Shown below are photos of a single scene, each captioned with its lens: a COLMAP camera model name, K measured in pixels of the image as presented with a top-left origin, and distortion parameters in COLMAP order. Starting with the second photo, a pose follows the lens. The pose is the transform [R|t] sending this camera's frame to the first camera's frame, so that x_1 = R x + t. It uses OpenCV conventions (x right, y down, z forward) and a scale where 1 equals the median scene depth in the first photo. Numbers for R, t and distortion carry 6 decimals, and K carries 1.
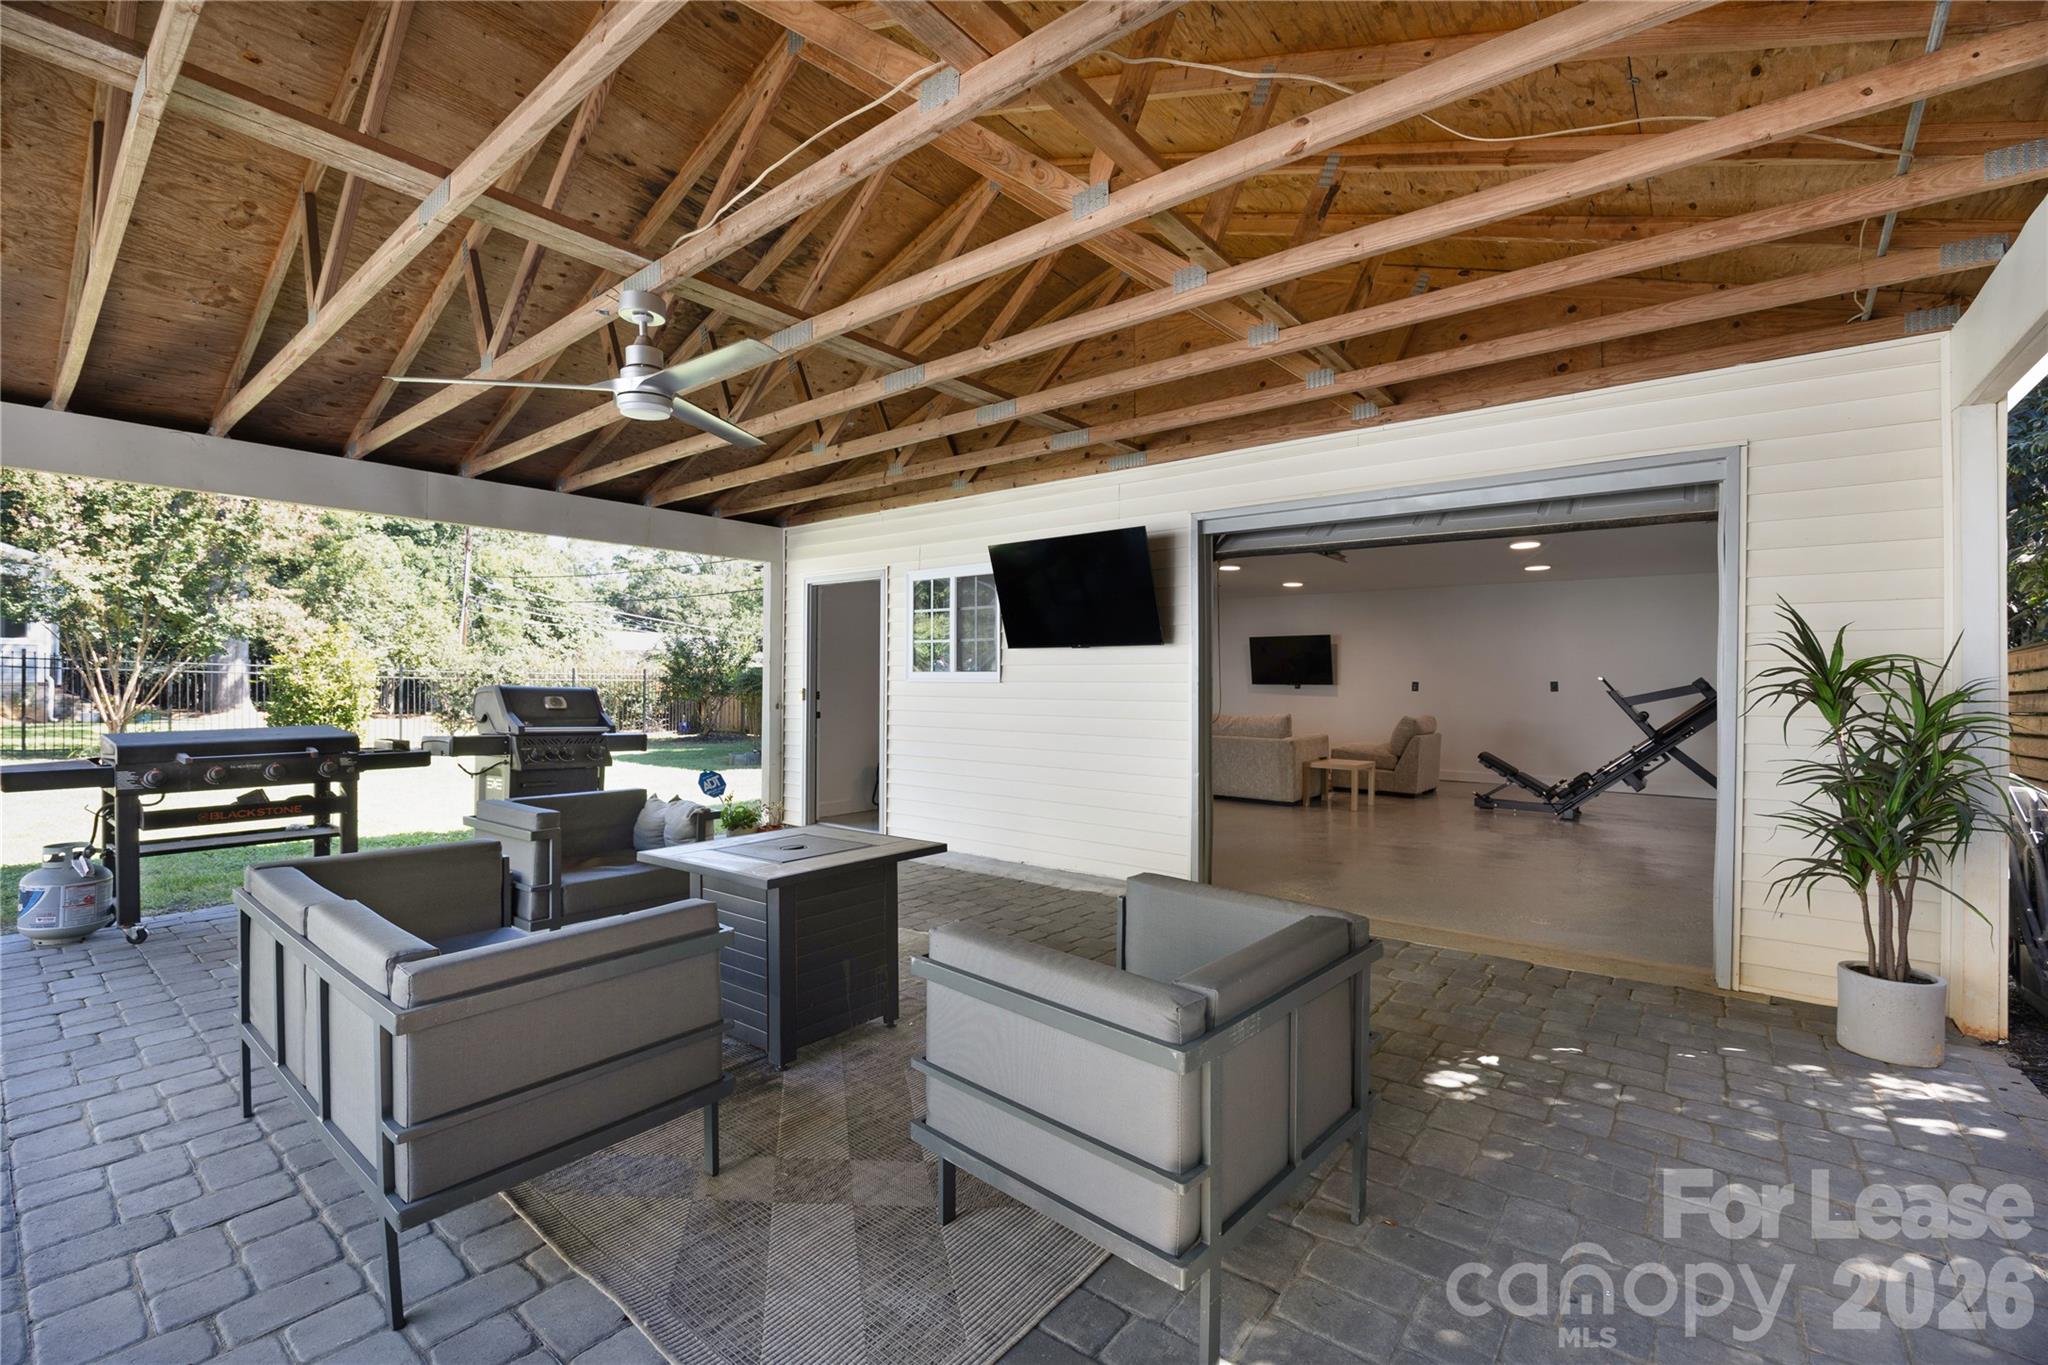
lens RADIAL K [[869.8, 0, 1024.0], [0, 869.8, 682.5], [0, 0, 1]] dist [0.000060, -0.000012]
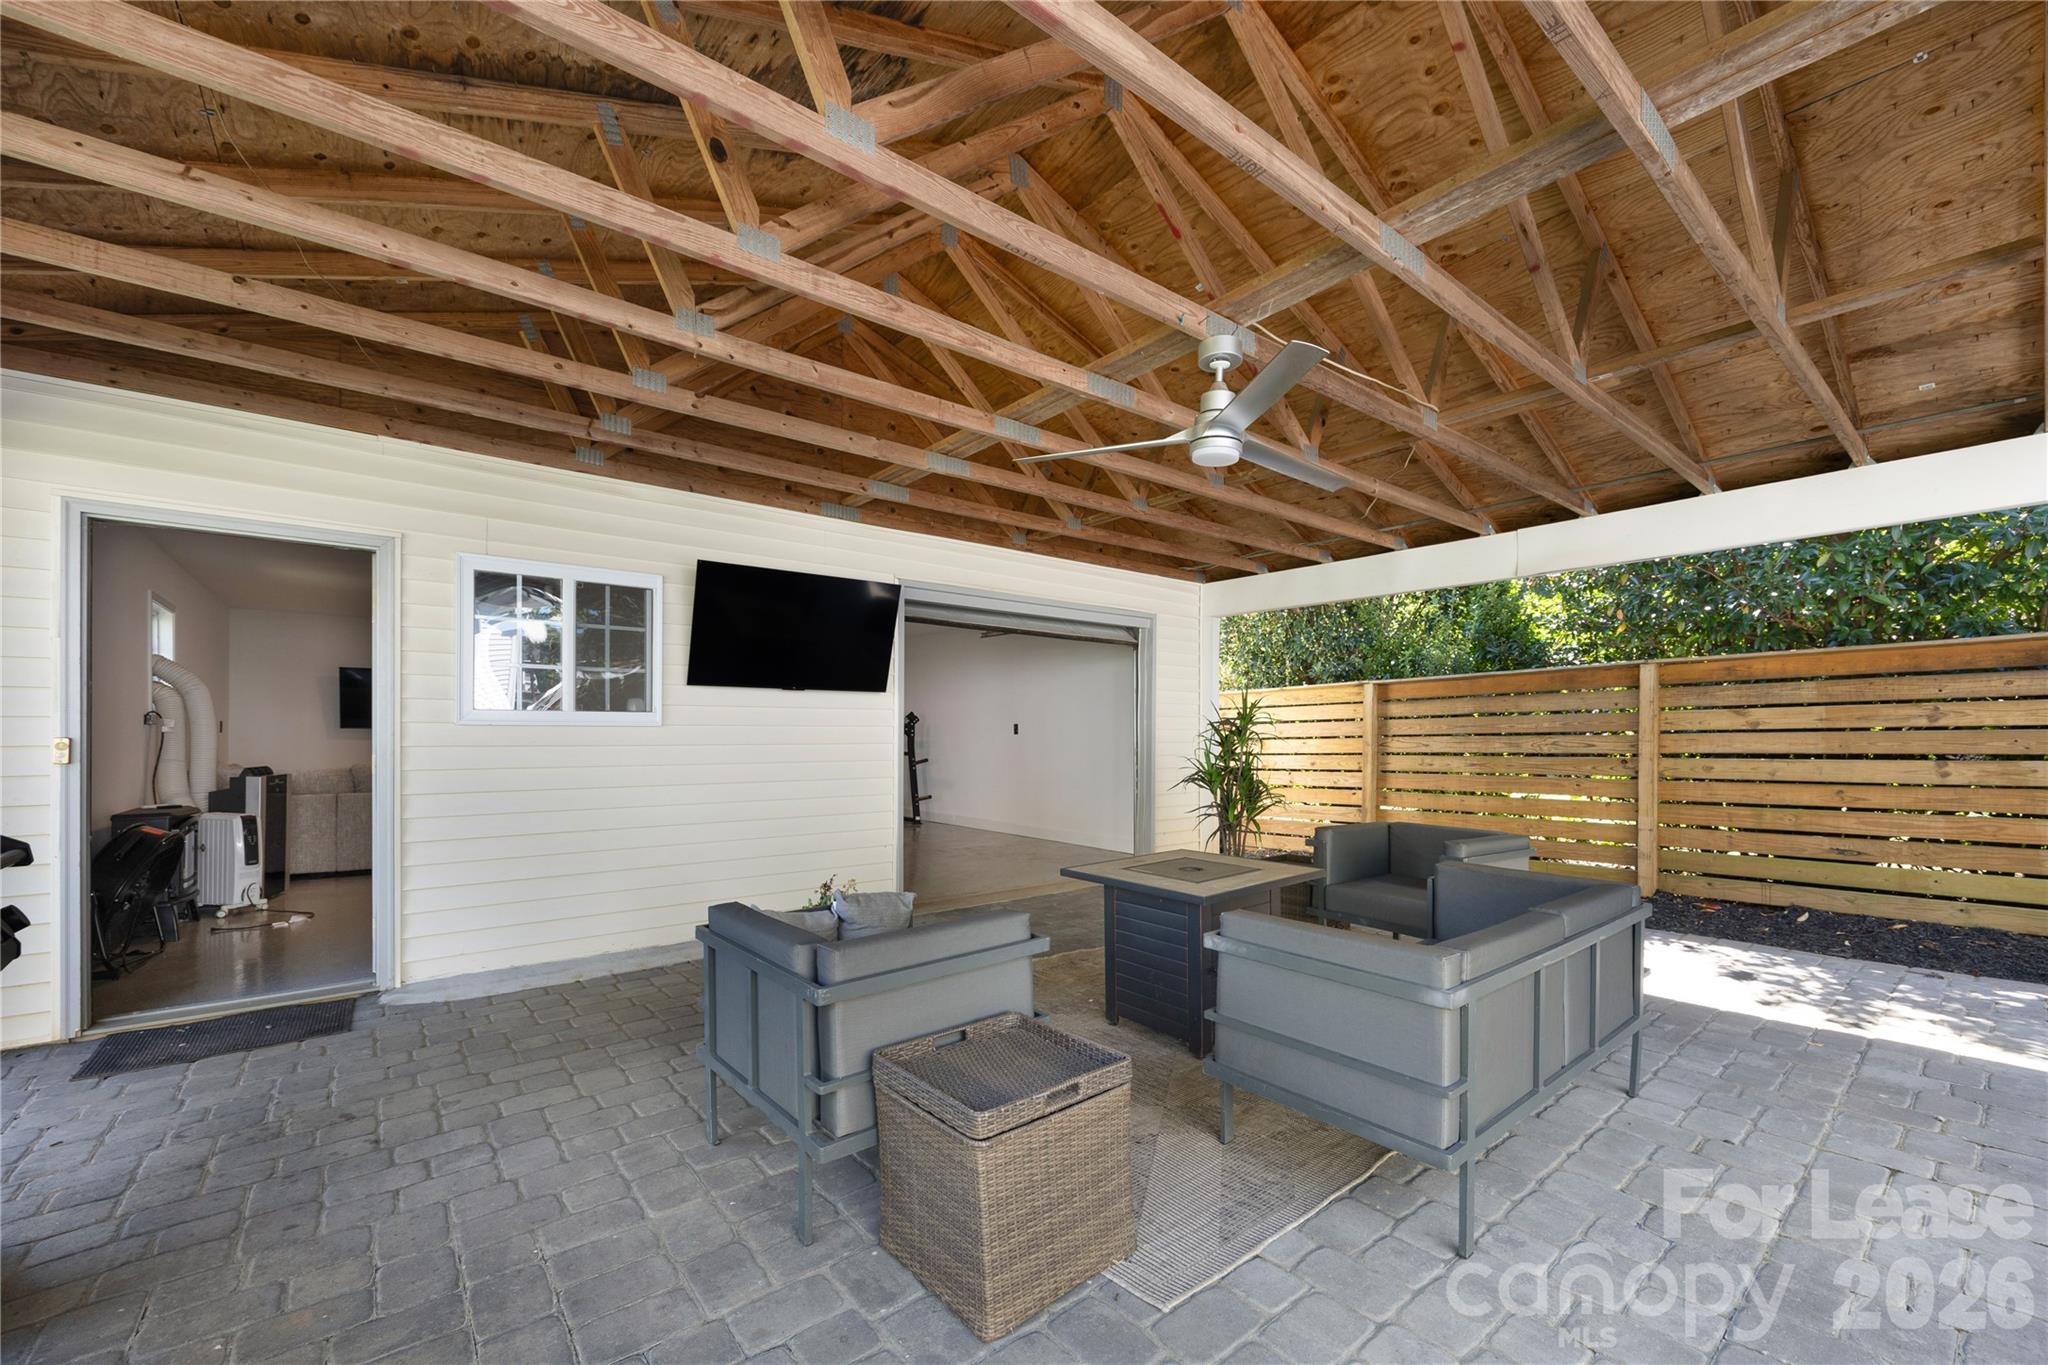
lens RADIAL K [[839.8, 0, 1030.2], [0, 839.8, 682.2], [0, 0, 1]] dist [-0.000334, -0.000266]
pose [[0.212339, 0.055611, 0.975612, -0.815101], [-0.000380, 0.998384, -0.056827, 0.004833], [-0.977196, 0.011696, 0.212017, 0.580815]]
